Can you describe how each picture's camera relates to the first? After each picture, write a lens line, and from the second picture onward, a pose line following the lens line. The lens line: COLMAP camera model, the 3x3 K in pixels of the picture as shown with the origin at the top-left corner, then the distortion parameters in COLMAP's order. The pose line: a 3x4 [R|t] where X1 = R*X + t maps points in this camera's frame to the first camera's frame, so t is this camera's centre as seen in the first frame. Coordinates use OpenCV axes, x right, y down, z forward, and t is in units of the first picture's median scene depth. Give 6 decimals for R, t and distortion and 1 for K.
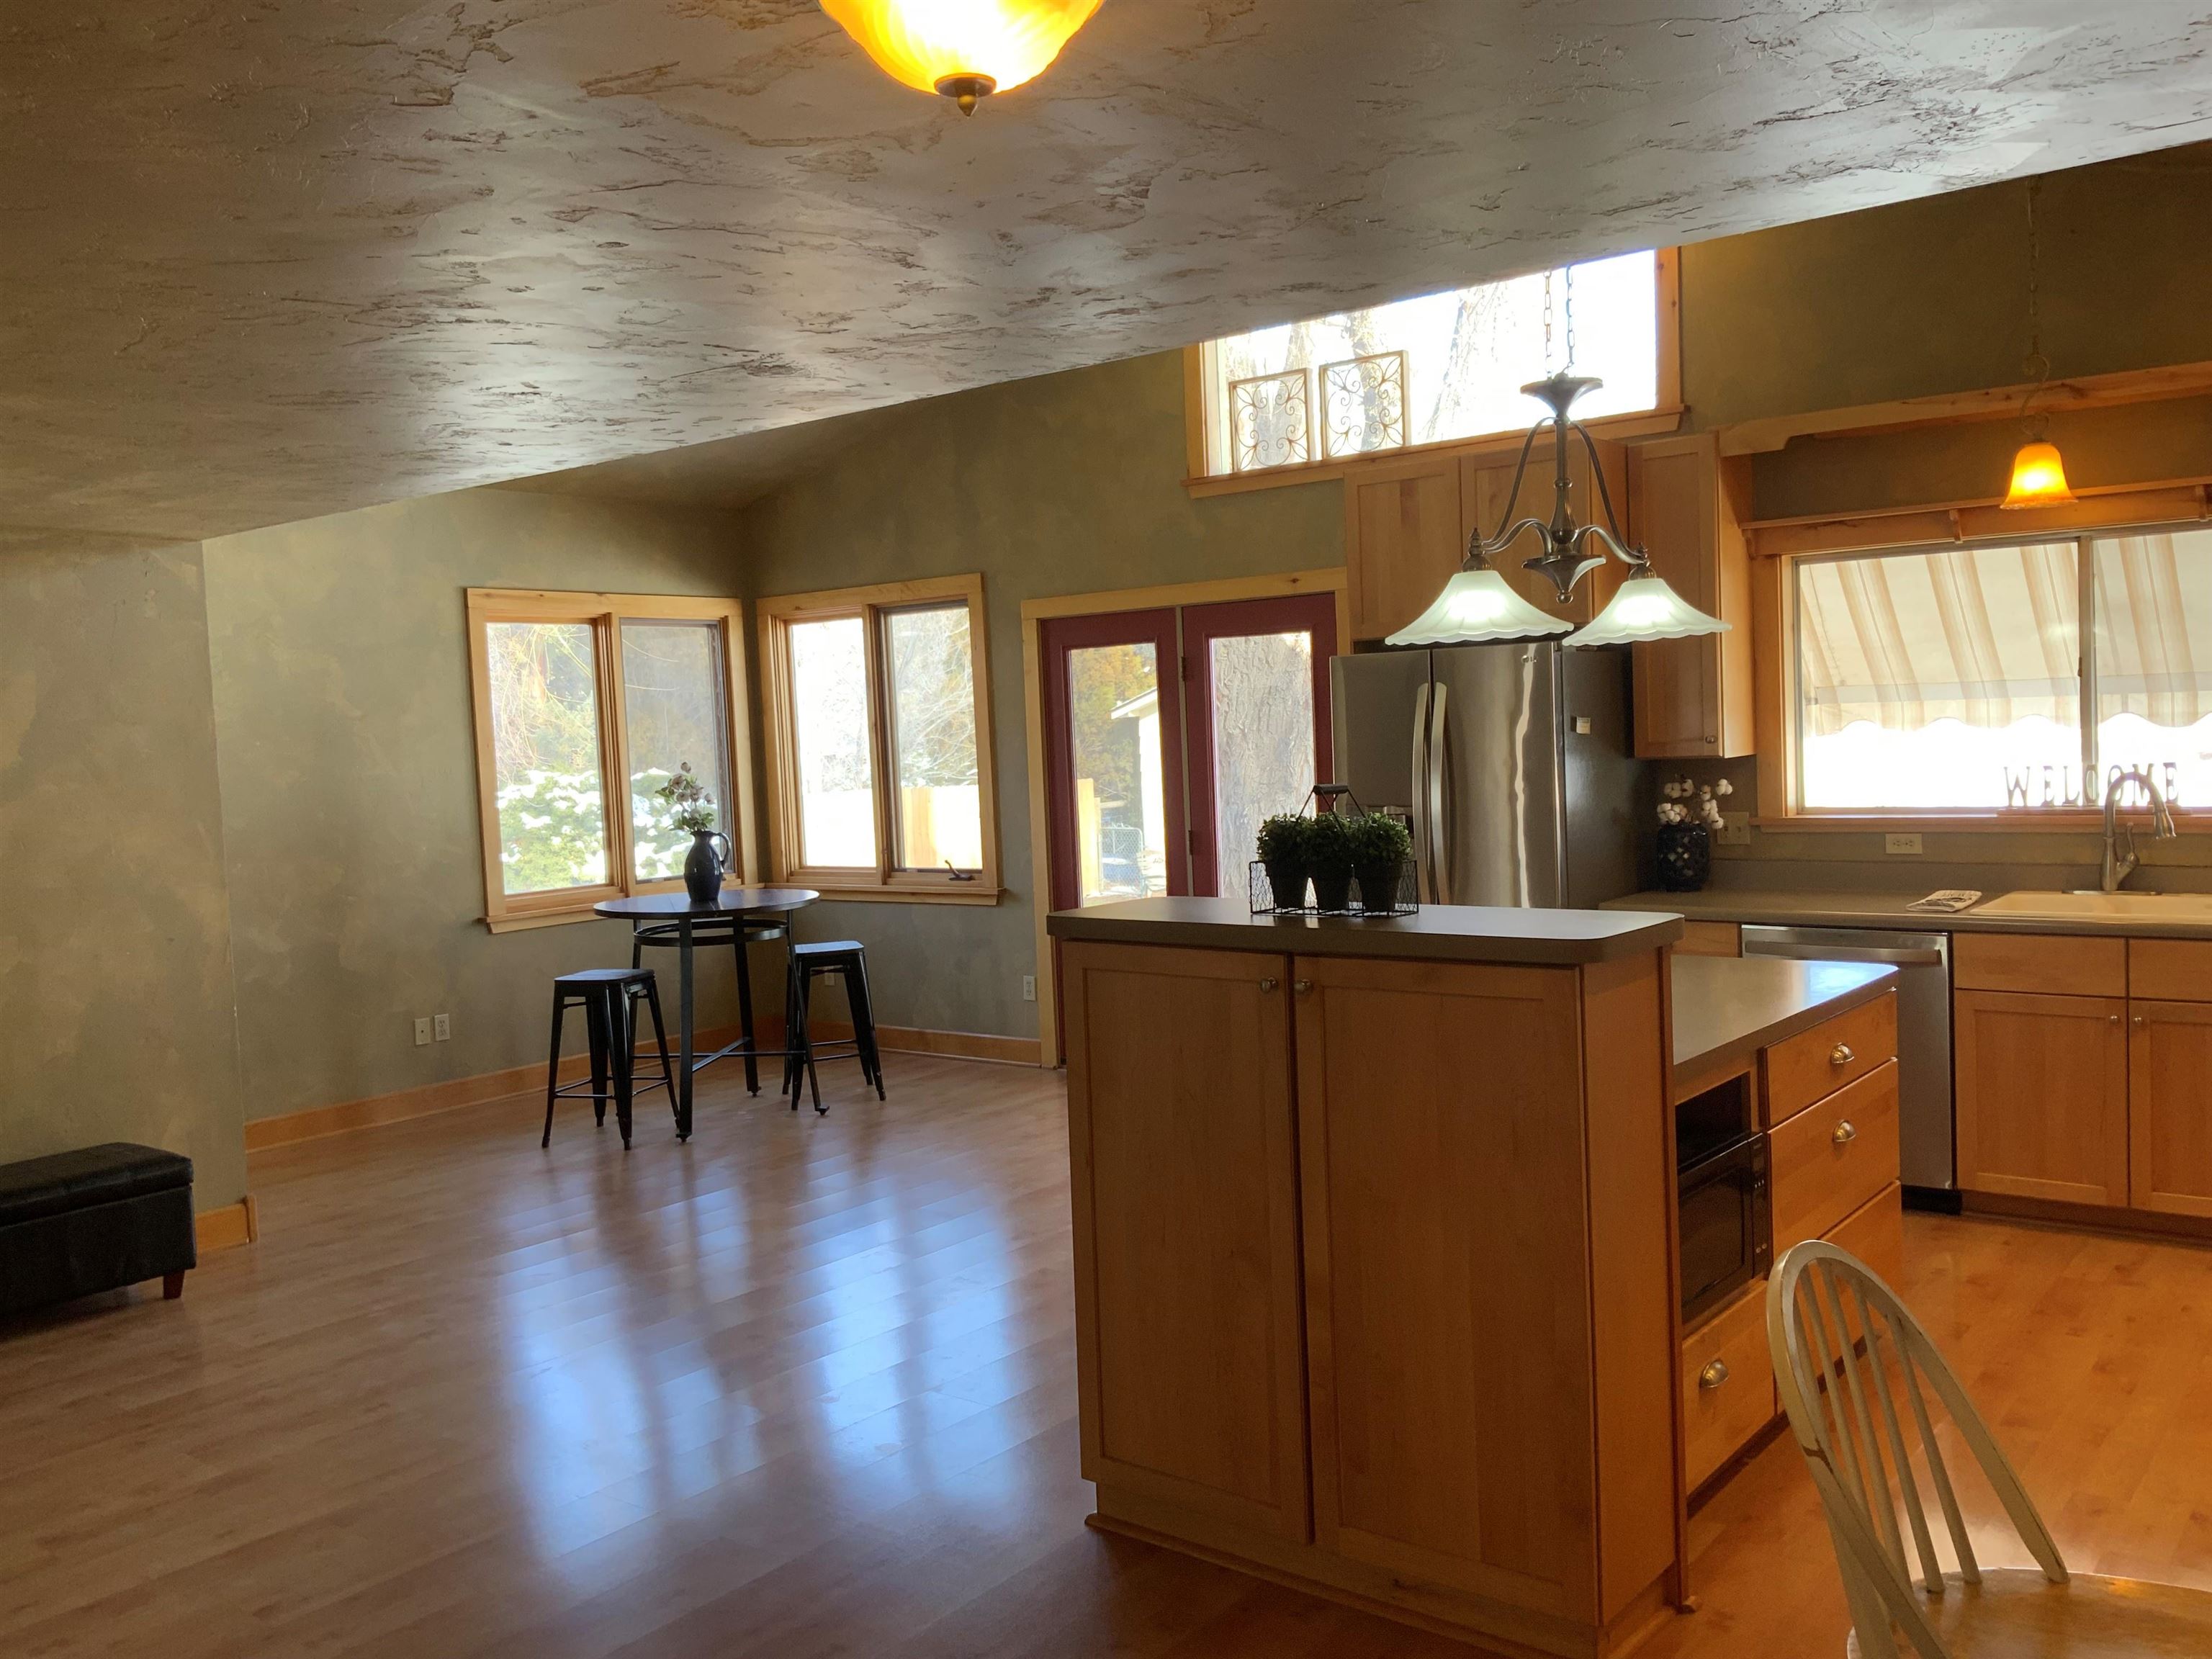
lens RADIAL K [[1807.0, 0, 1097.5], [0, 1807.0, 821.8], [0, 0, 1]] dist [0.064843, -0.124675]
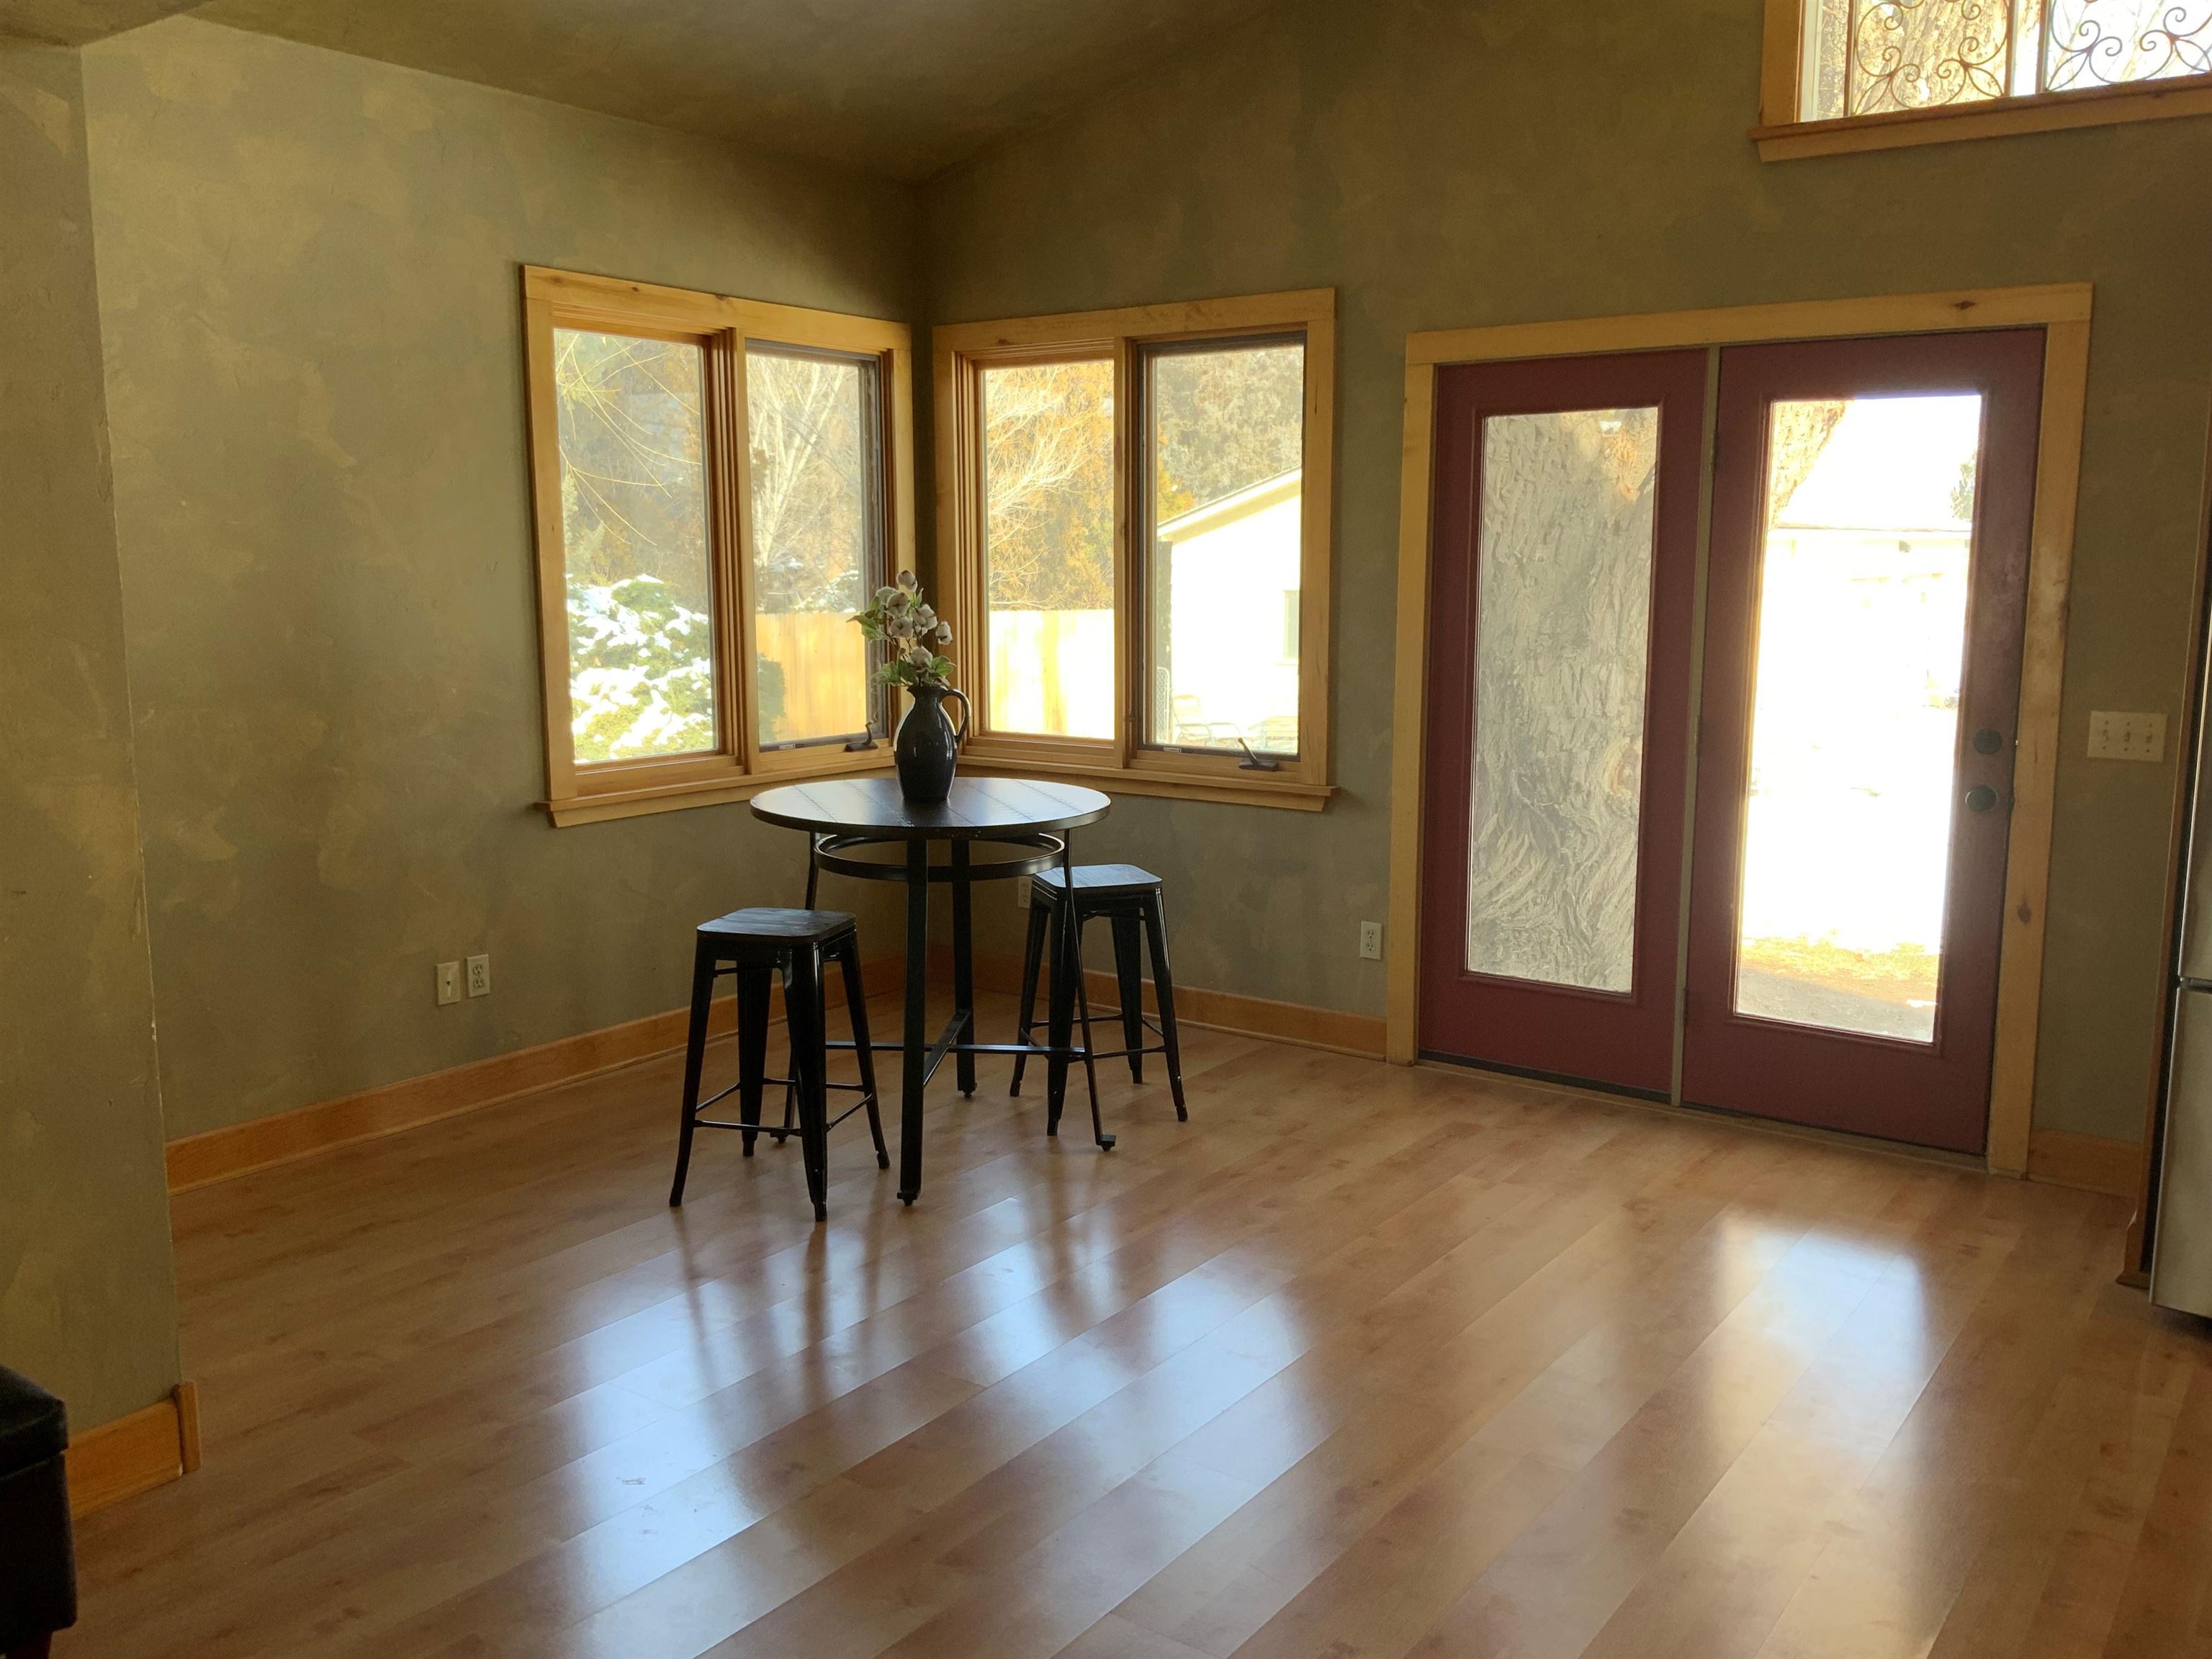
lens RADIAL K [[1887.4, 0, 1115.0], [0, 1887.4, 838.8], [0, 0, 1]] dist [0.049053, -0.083365]
pose [[0.998484, 0.040501, 0.037270, -0.162372], [-0.043929, 0.994383, 0.096298, -0.006931], [-0.033161, -0.097790, 0.994654, 0.335038]]
